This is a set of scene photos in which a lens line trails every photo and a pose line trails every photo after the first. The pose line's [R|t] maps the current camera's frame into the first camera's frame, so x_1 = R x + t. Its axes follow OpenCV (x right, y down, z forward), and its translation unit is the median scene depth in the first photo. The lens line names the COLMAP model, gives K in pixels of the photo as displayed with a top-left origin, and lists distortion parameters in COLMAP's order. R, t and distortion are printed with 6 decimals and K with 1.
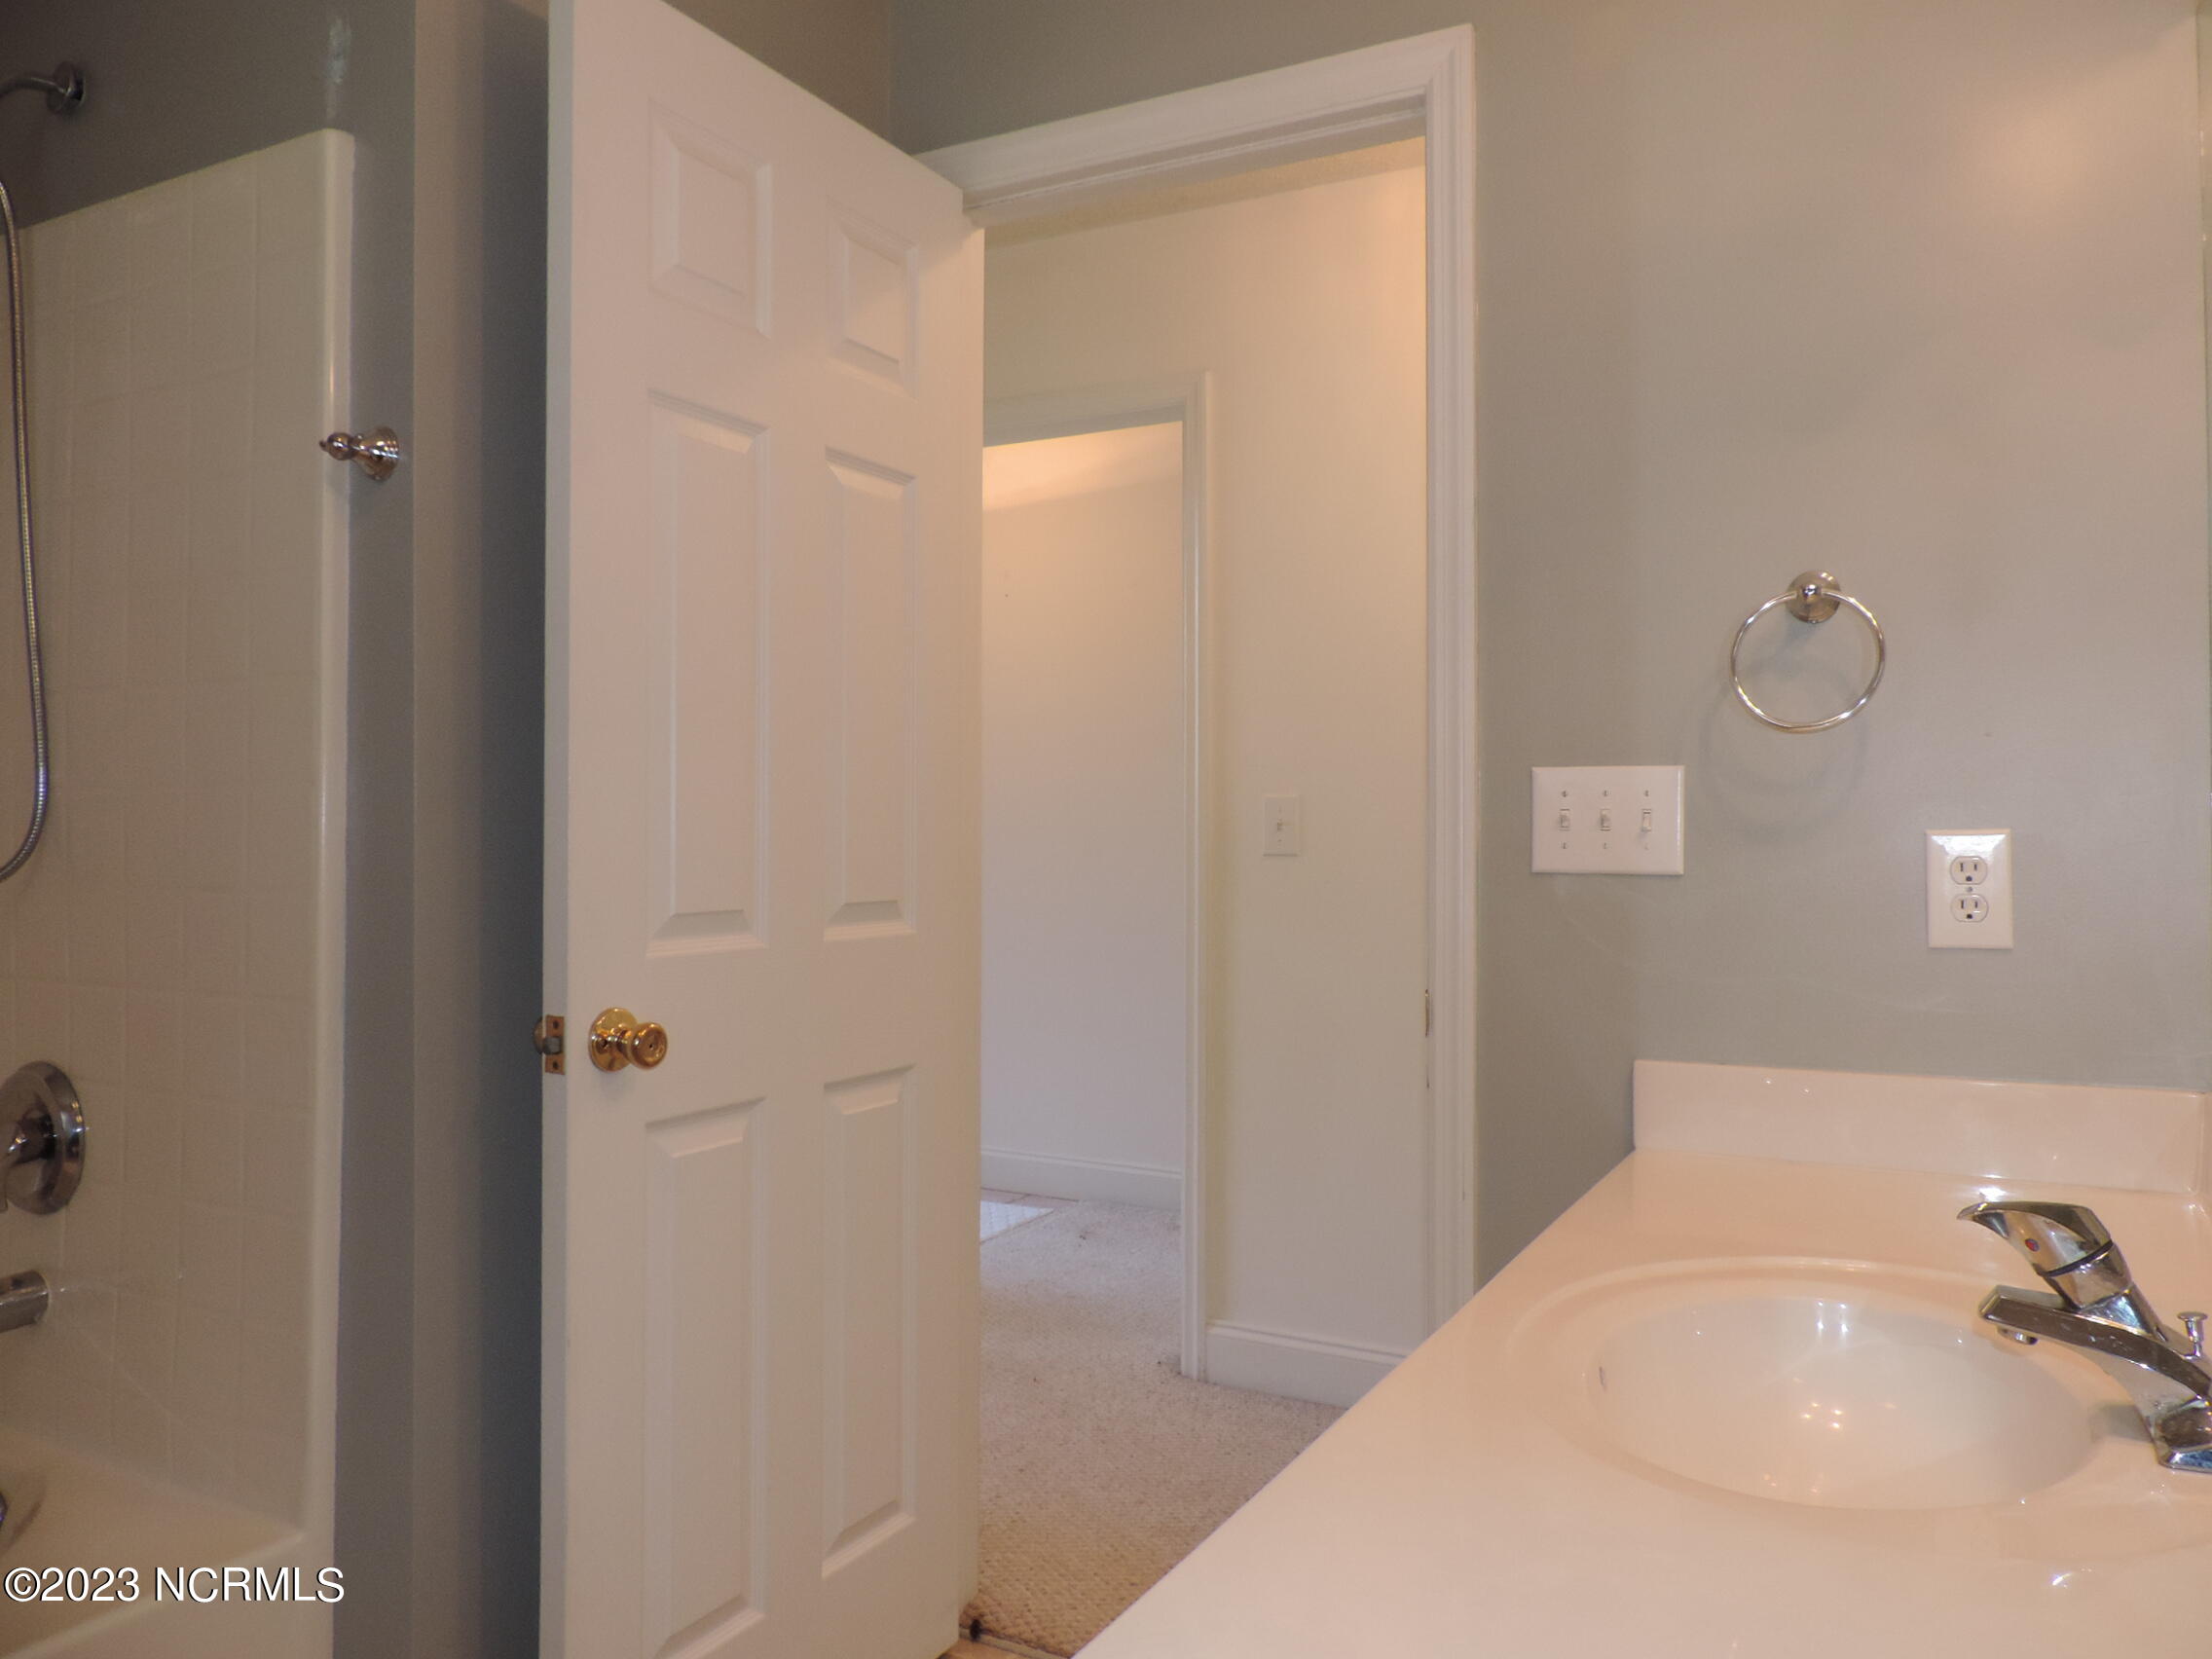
lens RADIAL K [[1579.8, 0, 1110.3], [0, 1579.8, 822.5], [0, 0, 1]] dist [-0.011732, 0.001906]
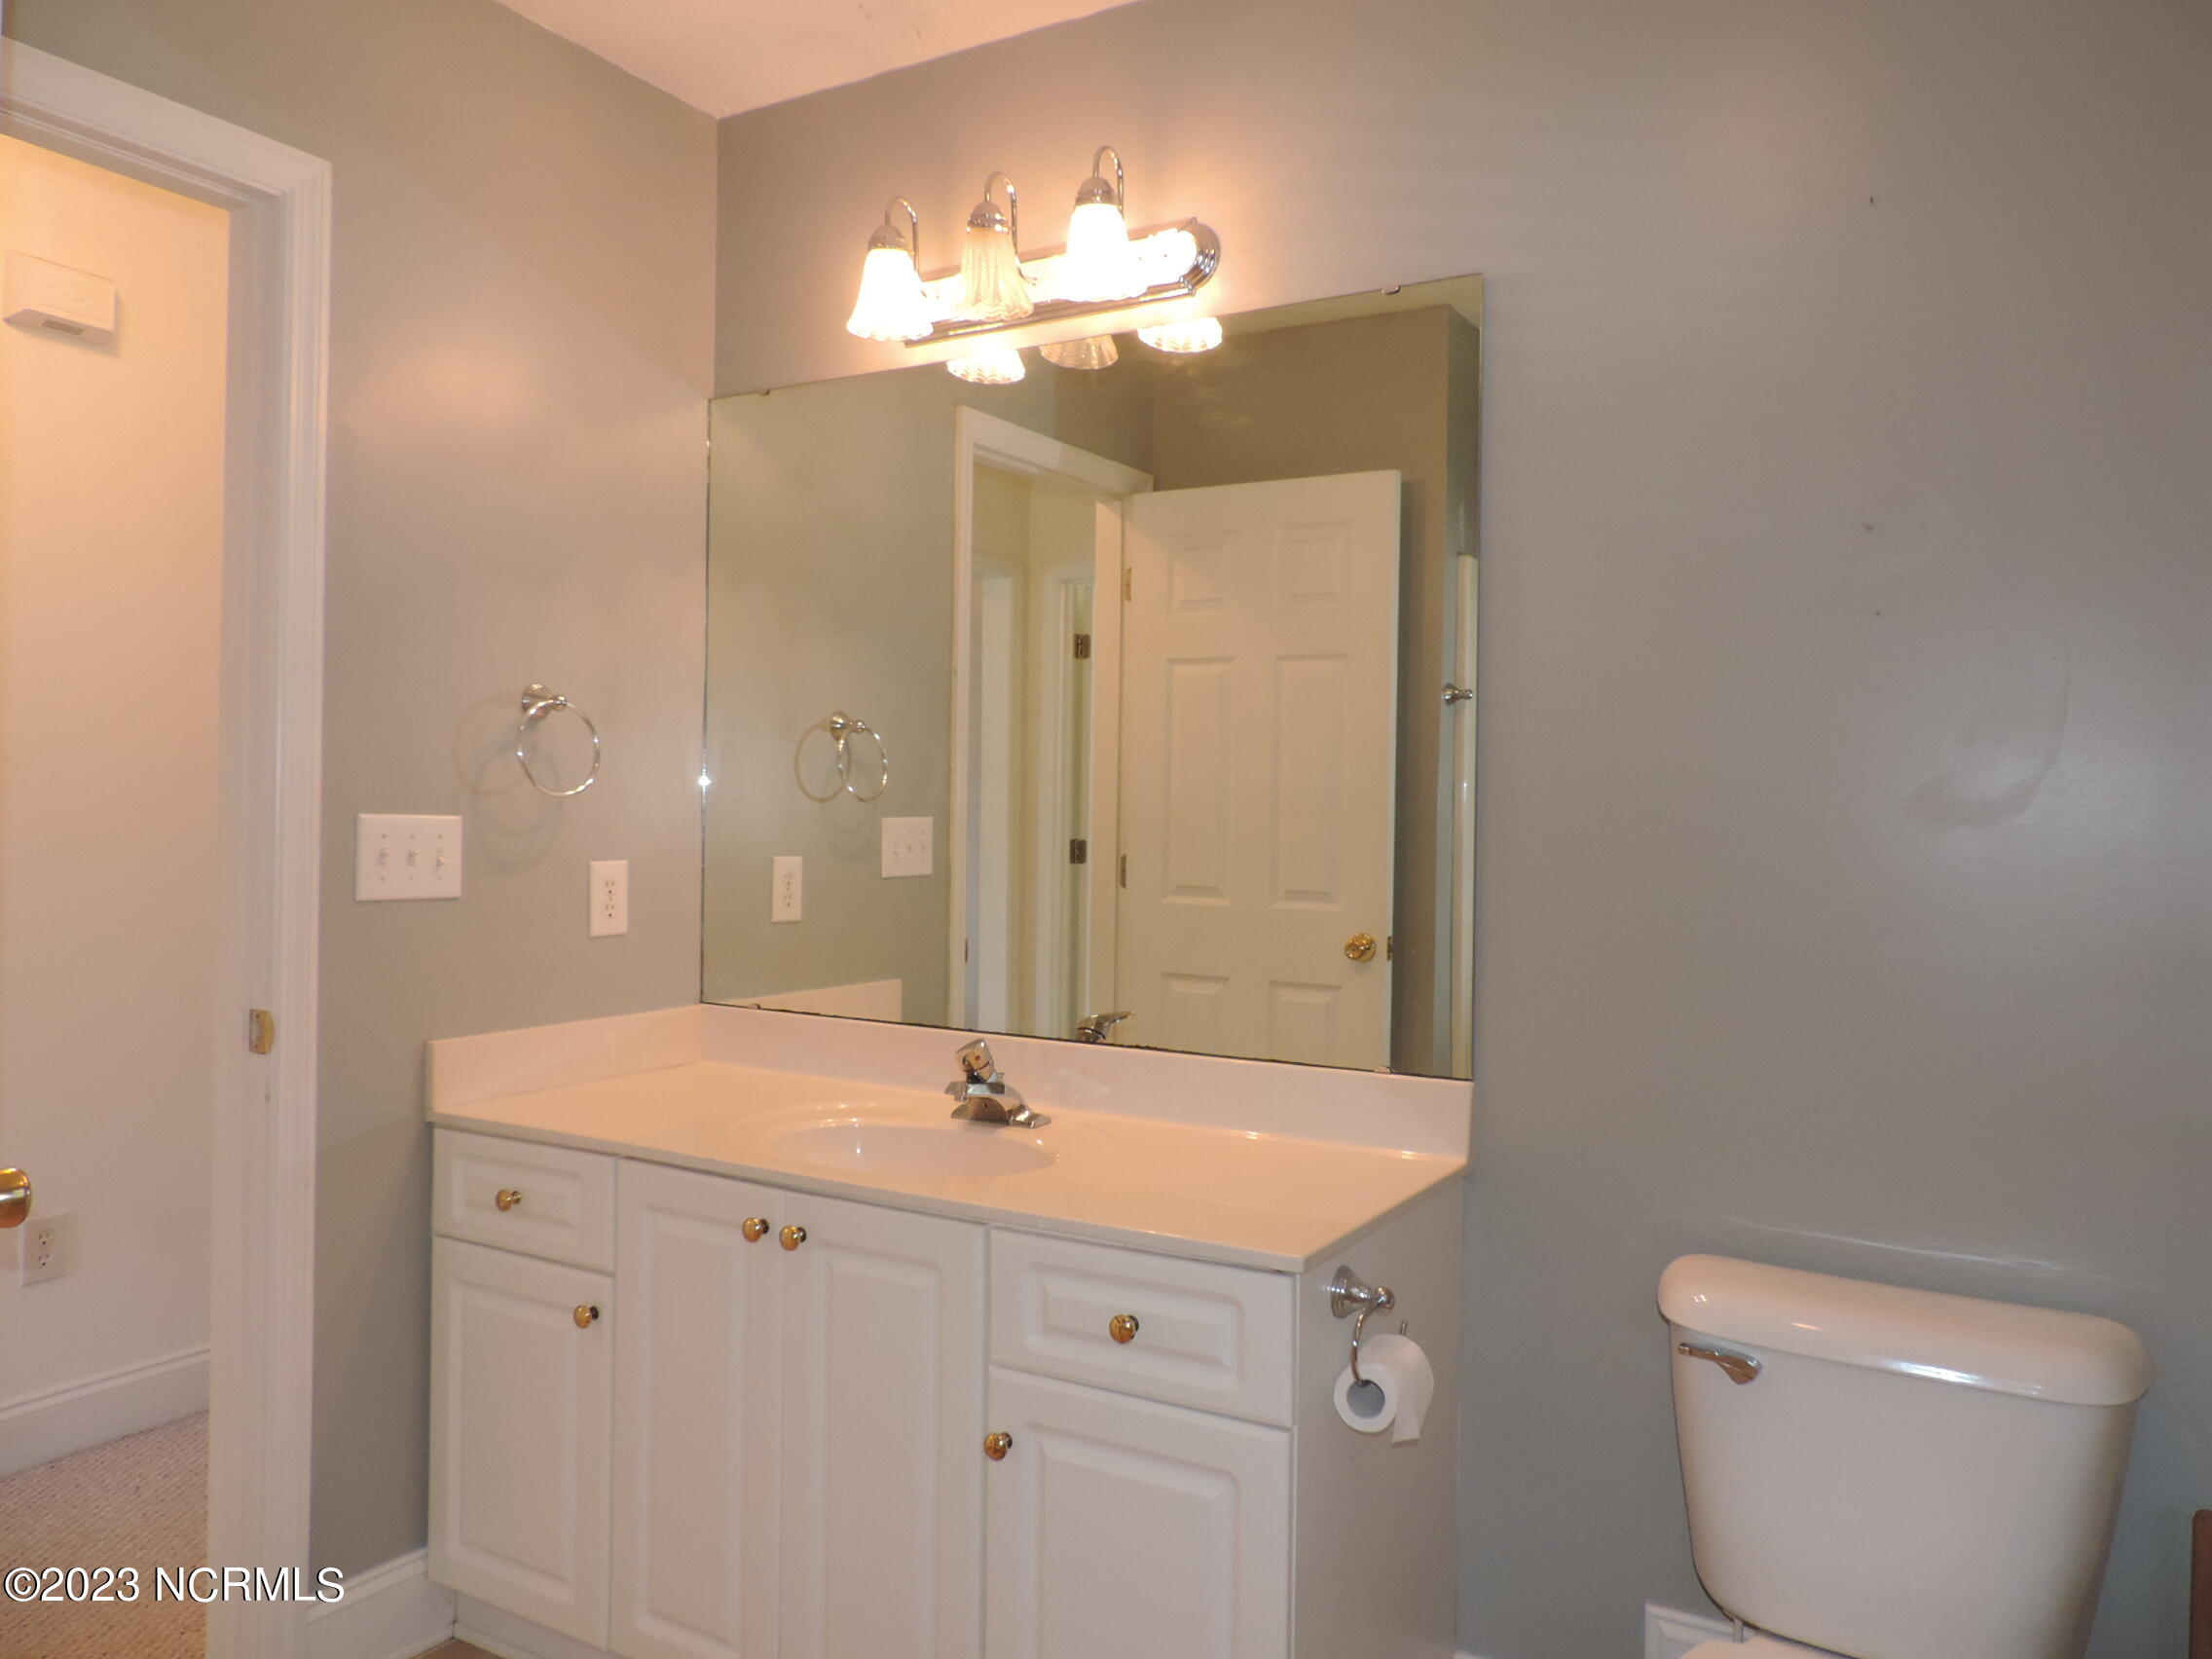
lens RADIAL K [[1579.8, 0, 1110.3], [0, 1579.8, 822.5], [0, 0, 1]] dist [-0.011732, 0.001906]
pose [[0.076803, -0.007682, 0.997017, -0.917569], [-0.032909, 0.999406, 0.010235, -0.060916], [-0.996503, -0.033597, 0.076504, 0.348901]]
